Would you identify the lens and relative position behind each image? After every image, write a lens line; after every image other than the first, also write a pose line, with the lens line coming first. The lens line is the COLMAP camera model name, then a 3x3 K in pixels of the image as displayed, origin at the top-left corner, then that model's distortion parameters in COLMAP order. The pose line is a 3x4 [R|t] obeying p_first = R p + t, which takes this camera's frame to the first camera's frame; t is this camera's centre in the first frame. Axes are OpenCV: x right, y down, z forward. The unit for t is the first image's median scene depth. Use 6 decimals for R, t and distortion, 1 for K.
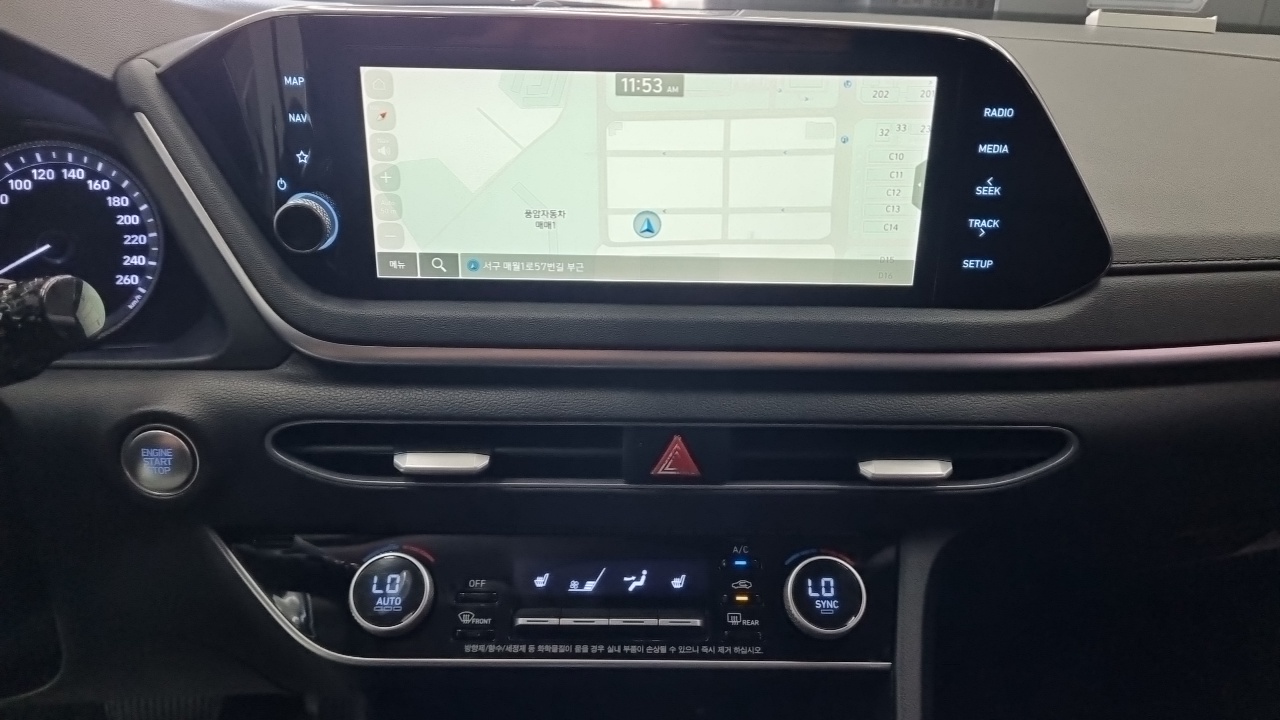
lens RADIAL K [[936.2, 0, 642.1], [0, 936.2, 370.8], [0, 0, 1]] dist [0.031552, -0.002276]
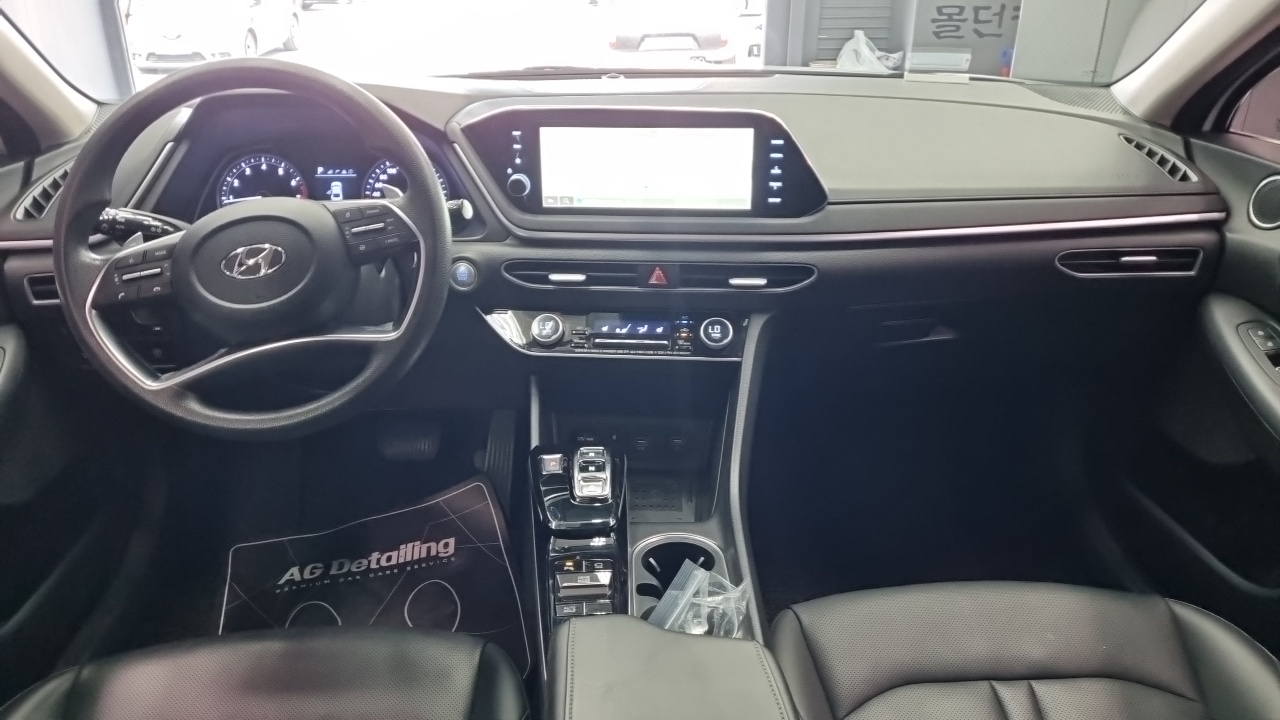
lens RADIAL K [[942.2, 0, 640.0], [0, 942.2, 360.0], [0, 0, 1]] dist [0.047784, -0.000226]
pose [[0.996054, 0.012002, -0.087938, 0.217366], [-0.010780, 0.999839, 0.014355, 0.282676], [0.088096, -0.013350, 0.996022, -1.568289]]
